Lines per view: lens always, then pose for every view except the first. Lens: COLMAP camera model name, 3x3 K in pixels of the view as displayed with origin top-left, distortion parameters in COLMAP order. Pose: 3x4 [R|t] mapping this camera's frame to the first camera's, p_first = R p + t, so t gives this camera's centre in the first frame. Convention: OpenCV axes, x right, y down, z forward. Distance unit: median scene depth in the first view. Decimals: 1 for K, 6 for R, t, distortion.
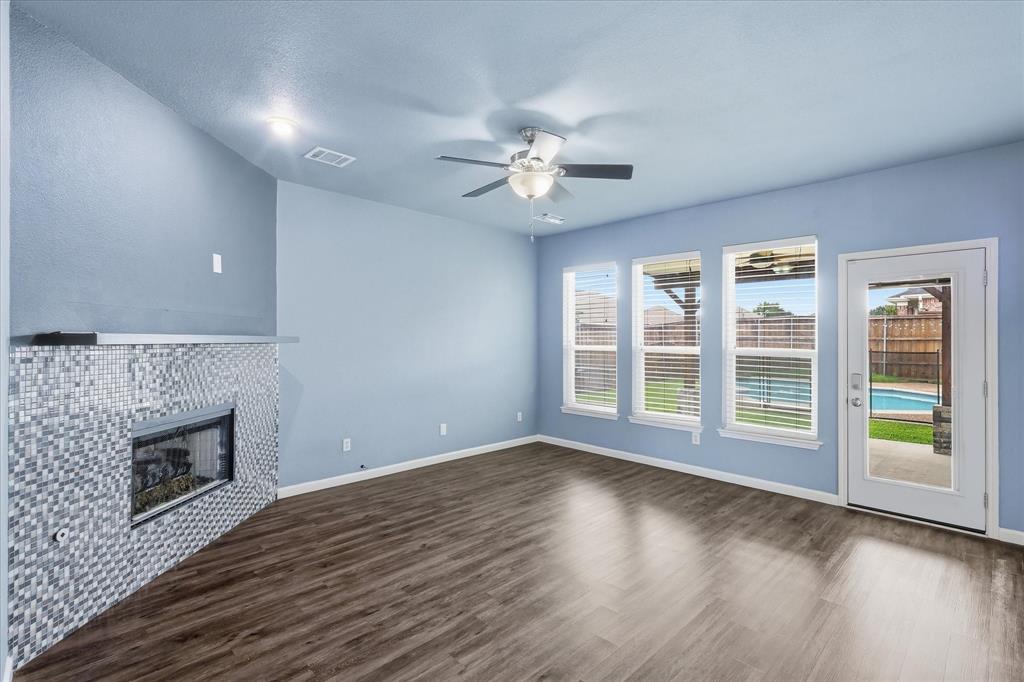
lens RADIAL K [[476.7, 0, 512.0], [0, 476.7, 341.0], [0, 0, 1]] dist [0.004277, 0.000963]
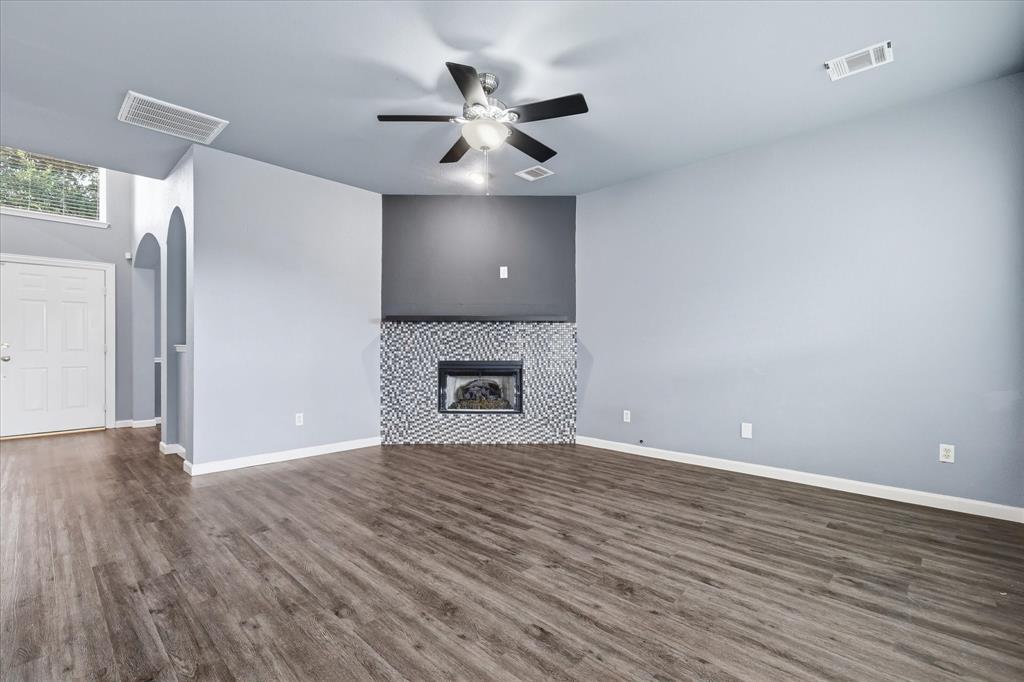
lens RADIAL K [[452.4, 0, 512.0], [0, 452.4, 341.0], [0, 0, 1]] dist [0.003689, 0.001011]
pose [[0.033948, -0.013663, -0.999330, 0.867960], [-0.002806, 0.999901, -0.013766, 0.085847], [0.999420, 0.003271, 0.033907, 0.938852]]
